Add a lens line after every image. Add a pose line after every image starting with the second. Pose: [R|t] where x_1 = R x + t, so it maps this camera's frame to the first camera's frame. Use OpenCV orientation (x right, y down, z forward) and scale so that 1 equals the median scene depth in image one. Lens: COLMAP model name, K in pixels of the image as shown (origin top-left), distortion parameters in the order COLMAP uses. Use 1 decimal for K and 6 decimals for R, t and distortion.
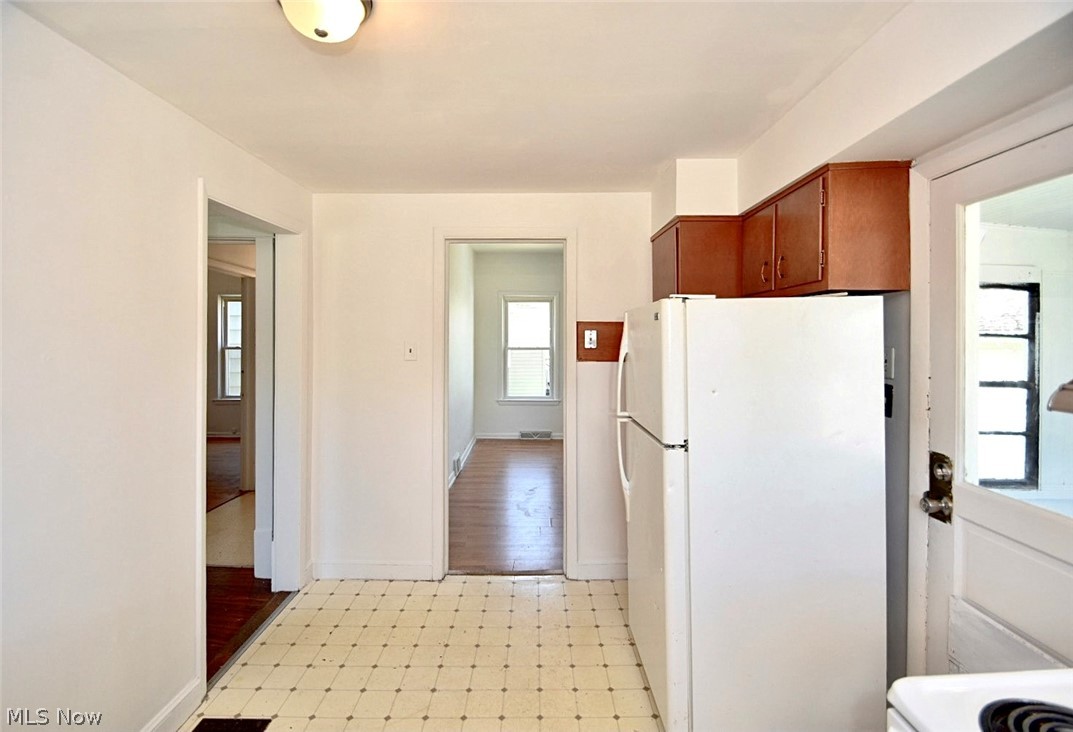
lens RADIAL K [[476.3, 0, 536.5], [0, 476.3, 366.0], [0, 0, 1]] dist [-0.000878, -0.010204]
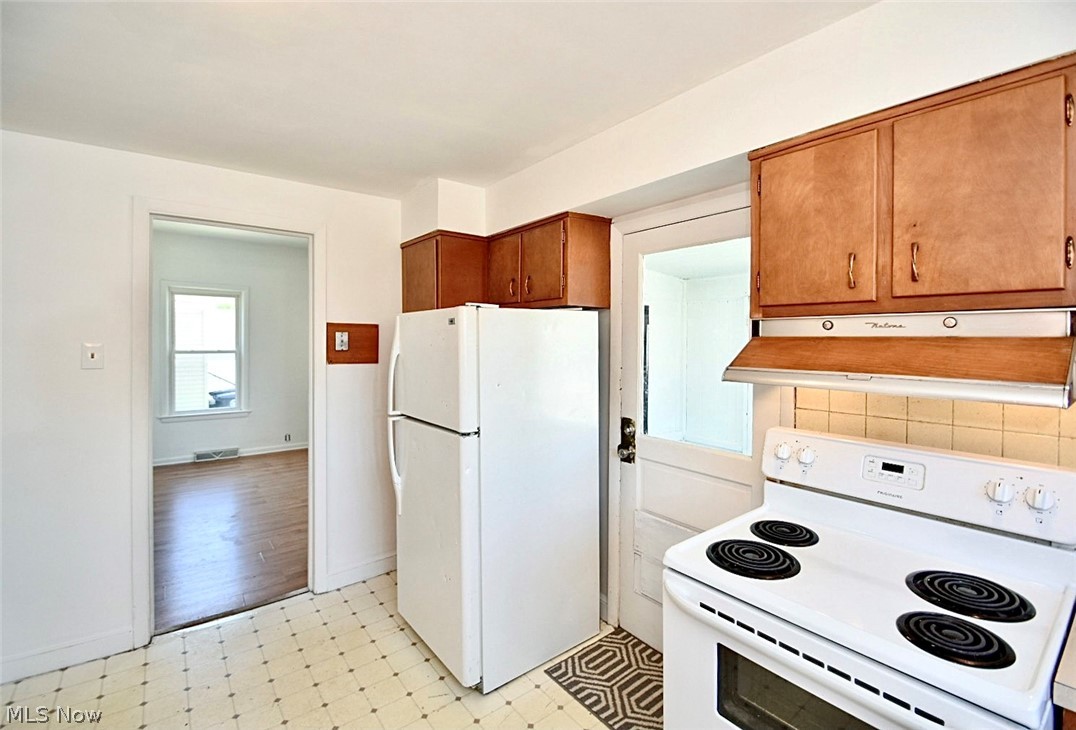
lens RADIAL K [[471.9, 0, 535.2], [0, 471.9, 379.1], [0, 0, 1]] dist [-0.012198, -0.006431]
pose [[0.790787, -0.045844, 0.610372, -0.252429], [0.031015, 0.998911, 0.034843, 0.000182], [-0.611305, -0.008622, 0.791348, -0.006206]]
